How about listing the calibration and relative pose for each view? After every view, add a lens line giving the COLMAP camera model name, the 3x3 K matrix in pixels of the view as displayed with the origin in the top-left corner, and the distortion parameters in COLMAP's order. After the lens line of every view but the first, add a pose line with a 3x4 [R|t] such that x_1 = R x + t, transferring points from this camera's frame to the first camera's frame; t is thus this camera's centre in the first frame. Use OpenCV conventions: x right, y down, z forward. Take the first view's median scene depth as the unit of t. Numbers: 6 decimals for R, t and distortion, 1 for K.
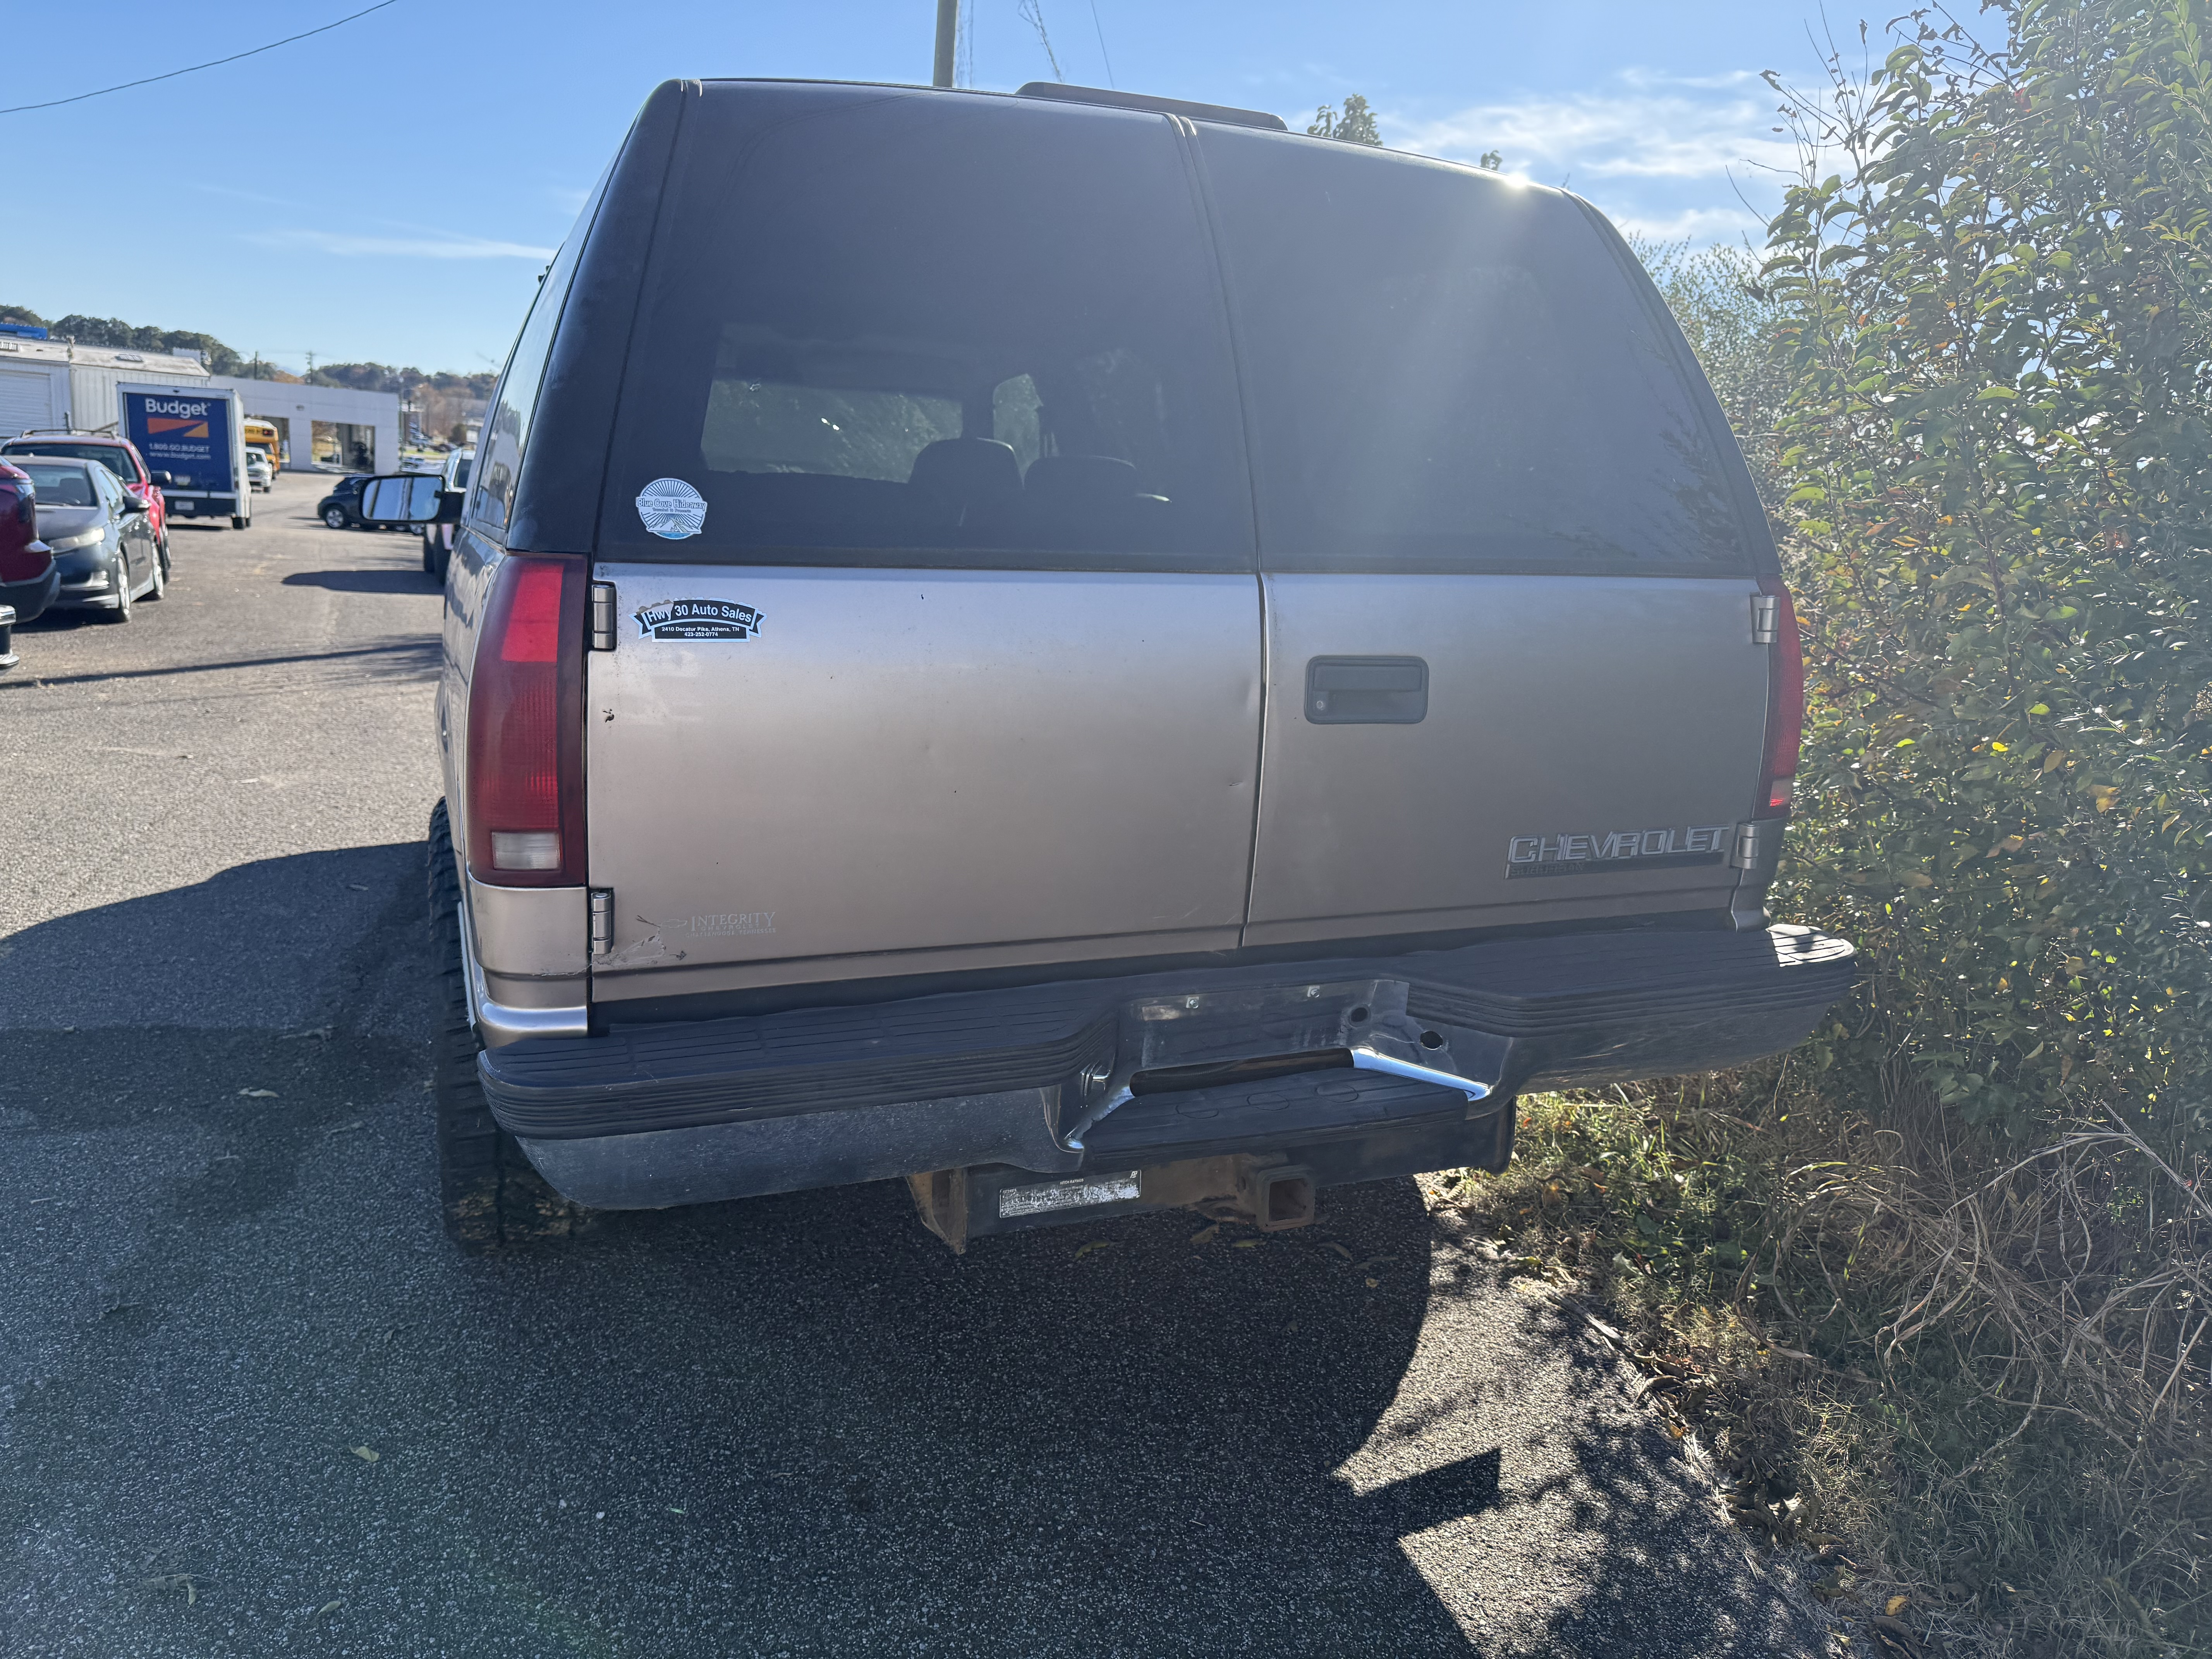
lens RADIAL K [[1576.6, 0, 1106.0], [0, 1576.6, 829.5], [0, 0, 1]] dist [-0.009924, -0.005666]
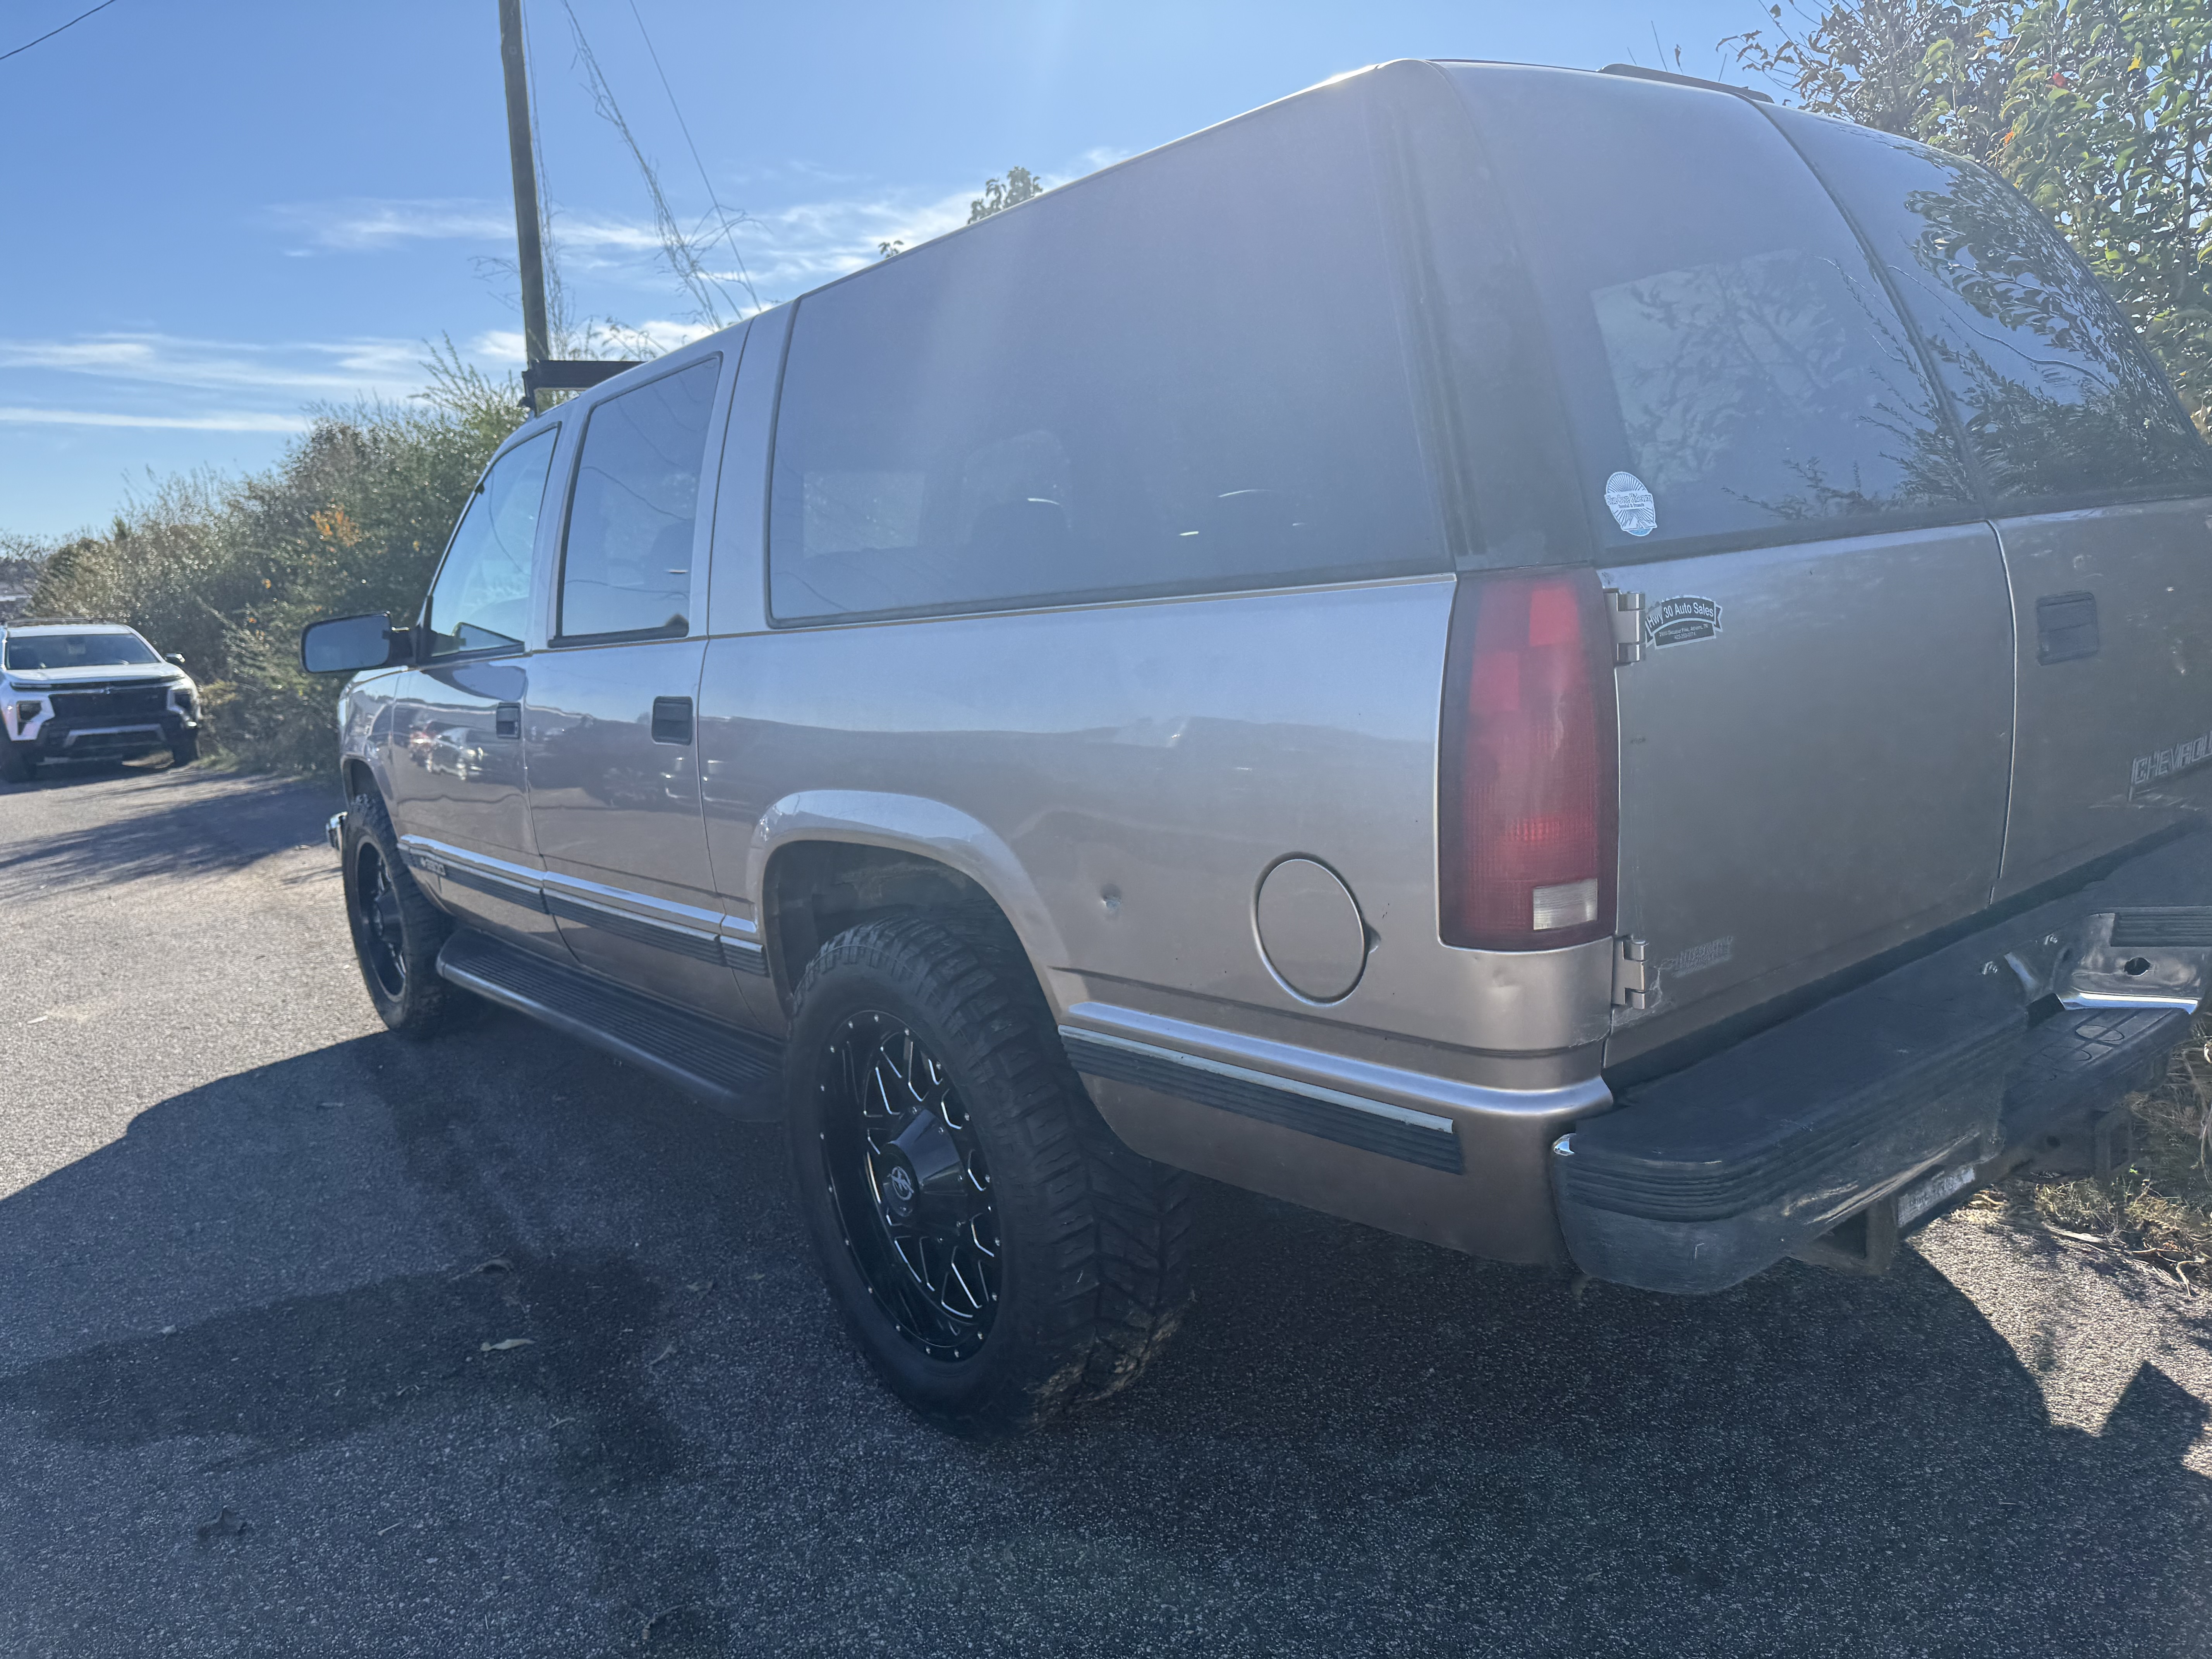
lens RADIAL K [[1566.3, 0, 1102.2], [0, 1566.3, 840.0], [0, 0, 1]] dist [0.003776, 0.001285]
pose [[0.955033, -0.160580, 0.249253, -0.542594], [0.171107, 0.985028, -0.021010, -0.030904], [-0.242147, 0.062714, 0.968211, 0.143698]]
